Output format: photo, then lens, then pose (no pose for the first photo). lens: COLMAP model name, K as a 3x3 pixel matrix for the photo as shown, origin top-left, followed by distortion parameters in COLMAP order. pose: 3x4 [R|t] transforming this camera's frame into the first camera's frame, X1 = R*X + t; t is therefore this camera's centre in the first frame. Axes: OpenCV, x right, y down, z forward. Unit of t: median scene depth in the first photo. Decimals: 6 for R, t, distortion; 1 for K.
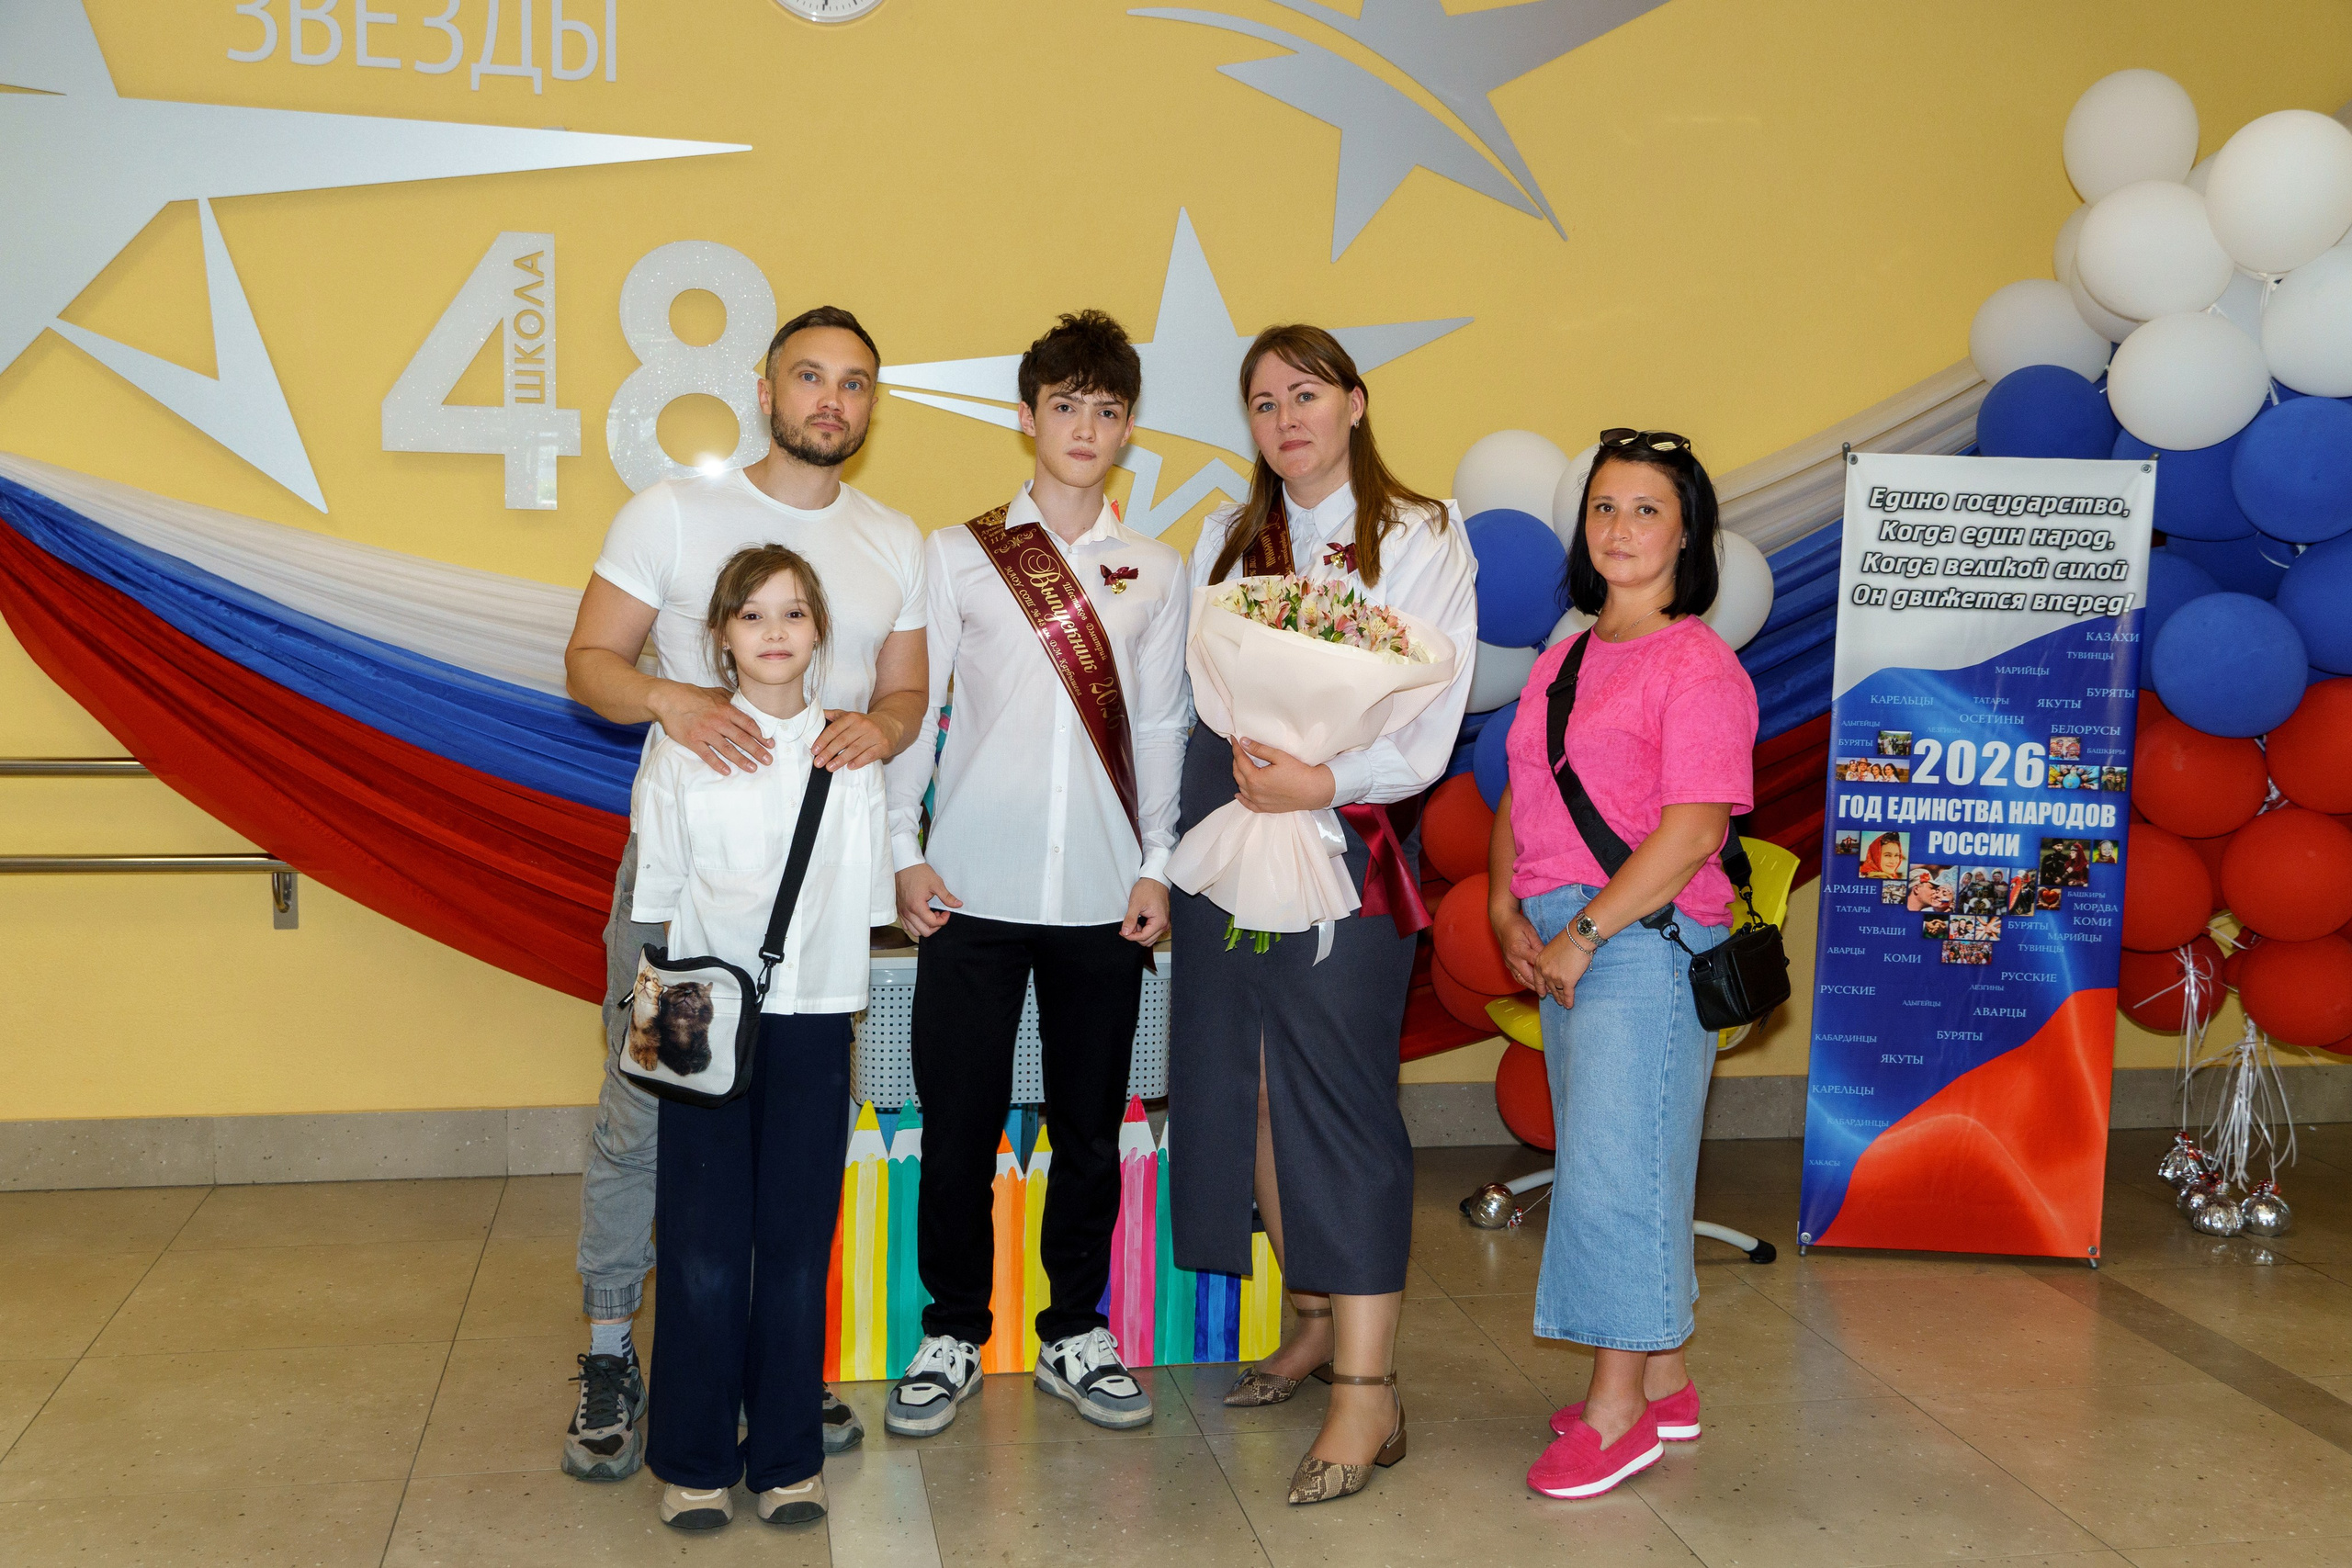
lens RADIAL K [[2305.4, 0, 1176.0], [0, 2305.4, 784.0], [0, 0, 1]] dist [0.002206, 0.011937]
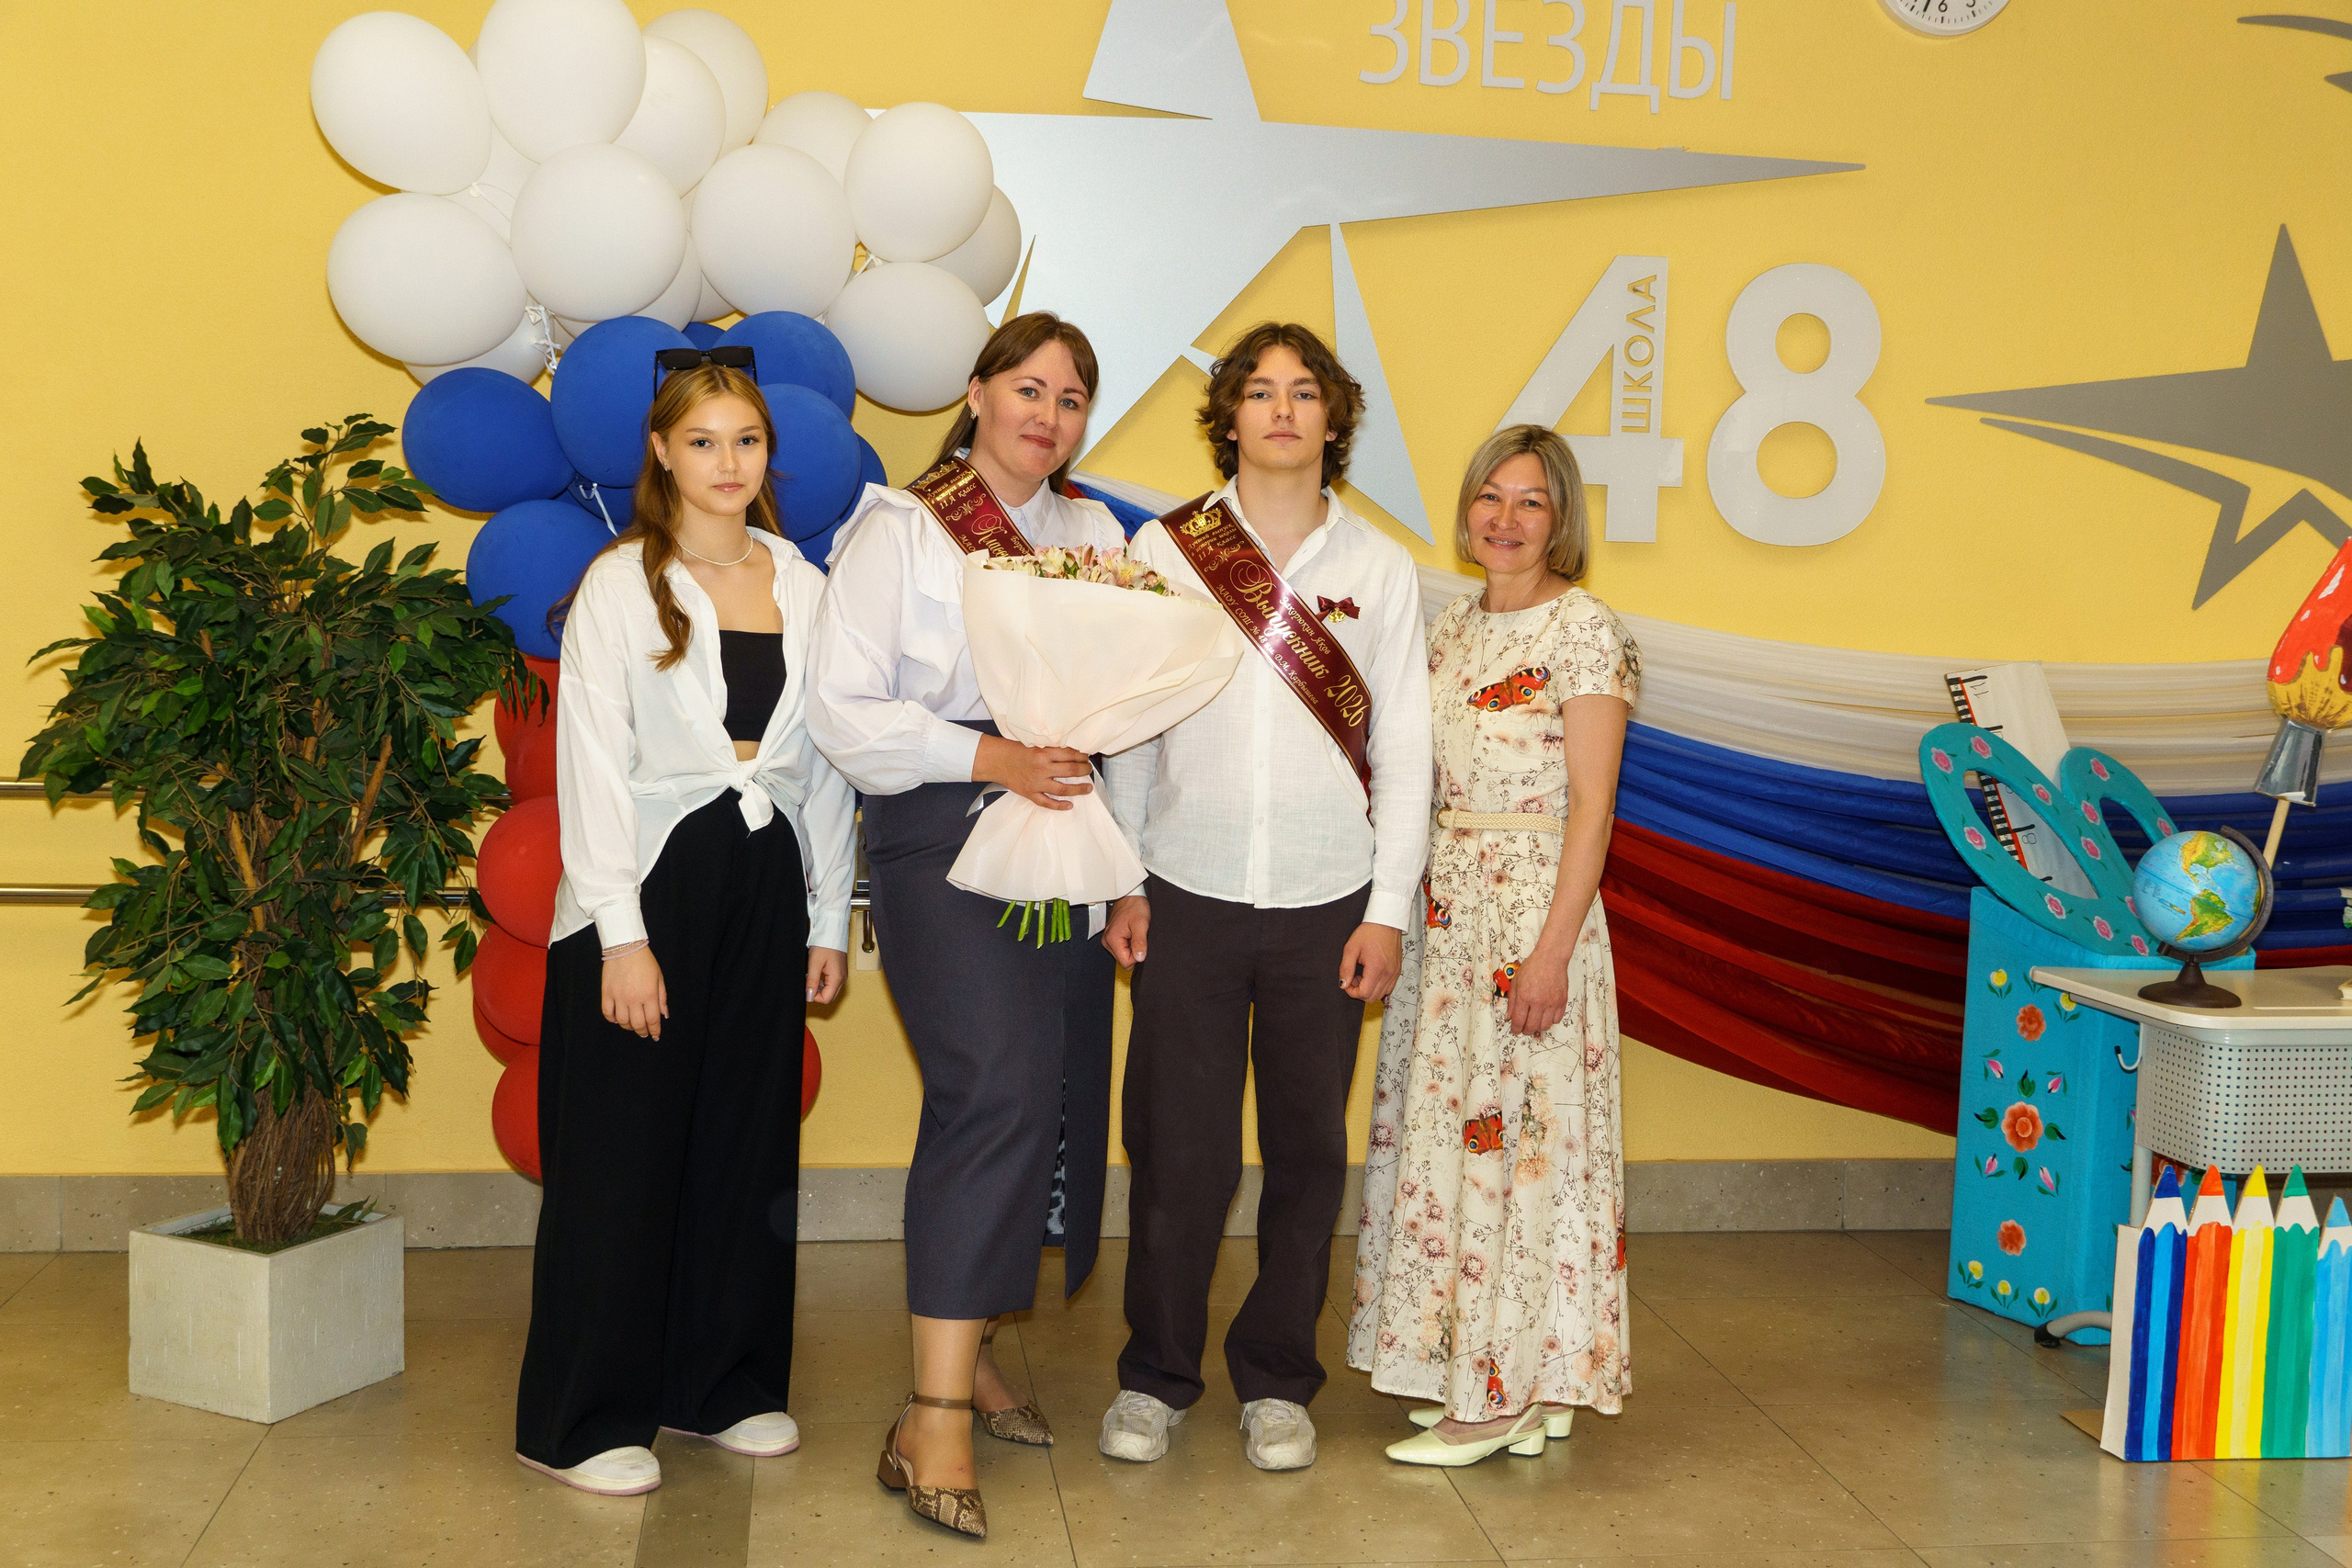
lens RADIAL K [[2492.0, 0, 1176.0], [0, 2492.0, 784.0], [0, 0, 1]] dist [0.011449, -0.006612]
pose [[0.998134, 0.011080, -0.060043, -0.432863], [-0.011828, 0.999857, -0.012121, -0.003208], [0.059900, 0.012808, 0.998122, -0.054089]]
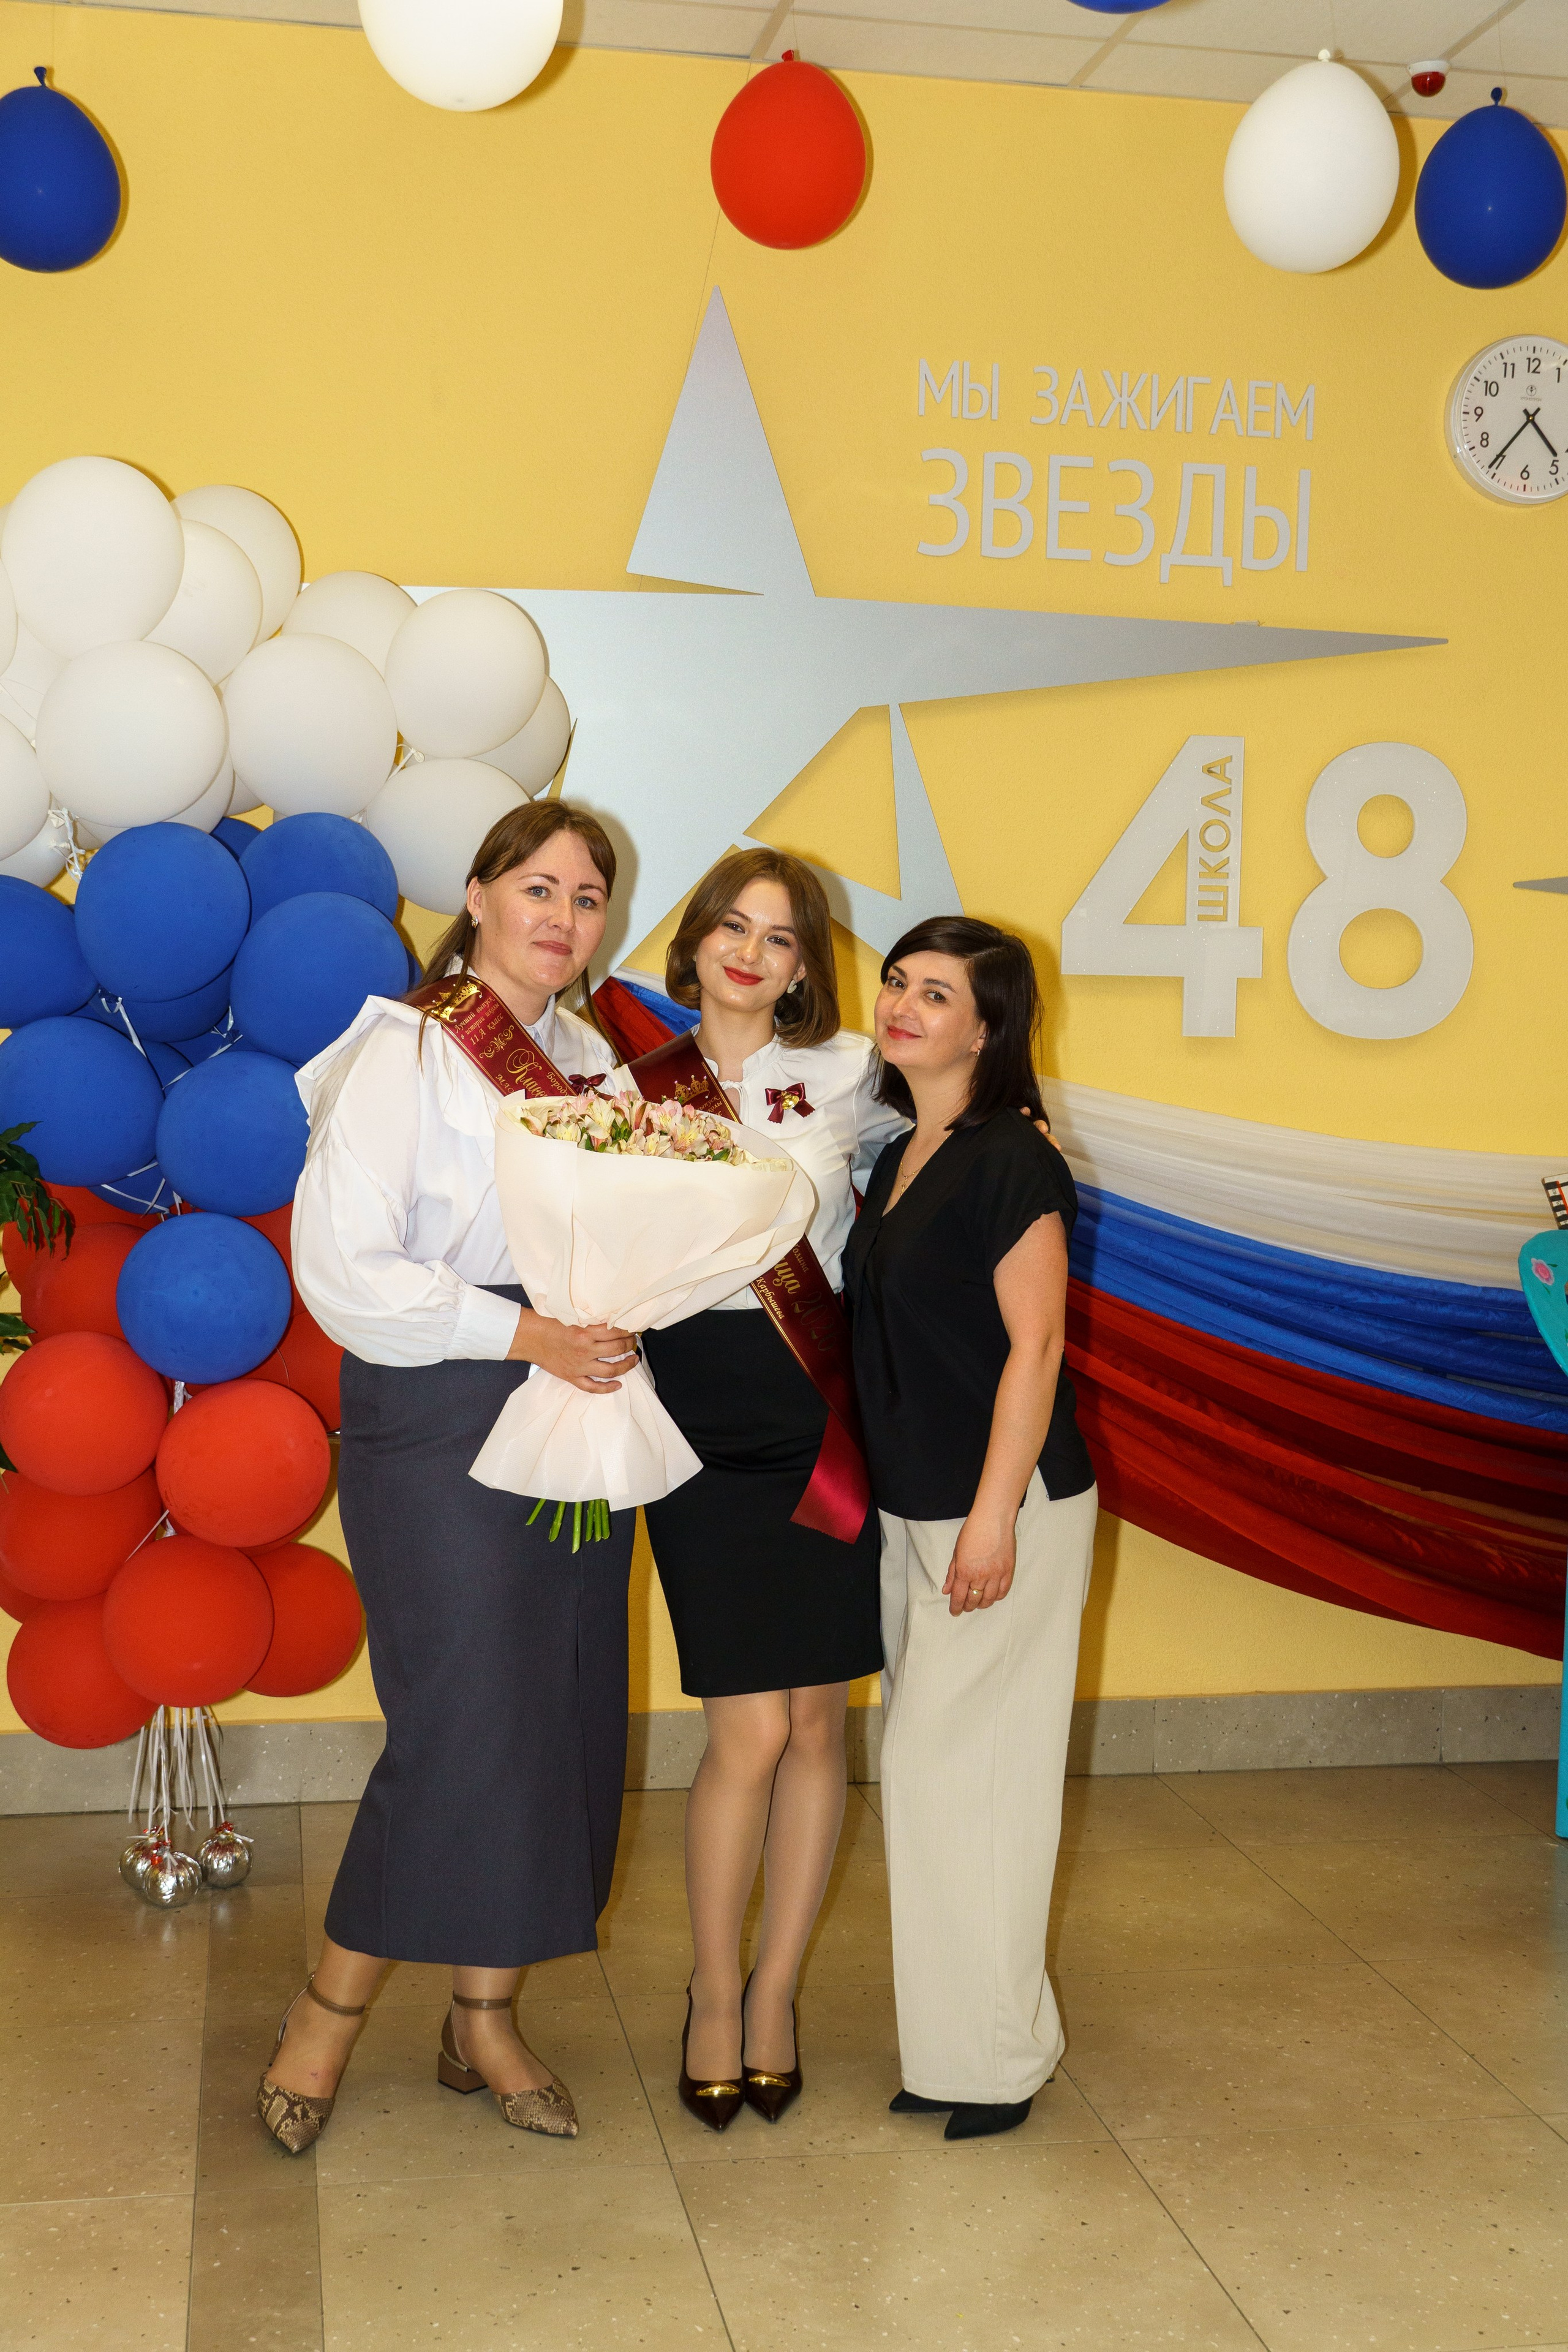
lens RADIAL K [[2763.7, 0, 792.2], [0, 2763.7, 1177.6], [0, 0, 1]] dist [0.022185, -0.010912]
pose [[0.999940, -0.000905, -0.010881, -0.461209], [0.000530, 0.999407, -0.034416, -0.027861], [0.010906, 0.034408, 0.999348, -0.097484]]
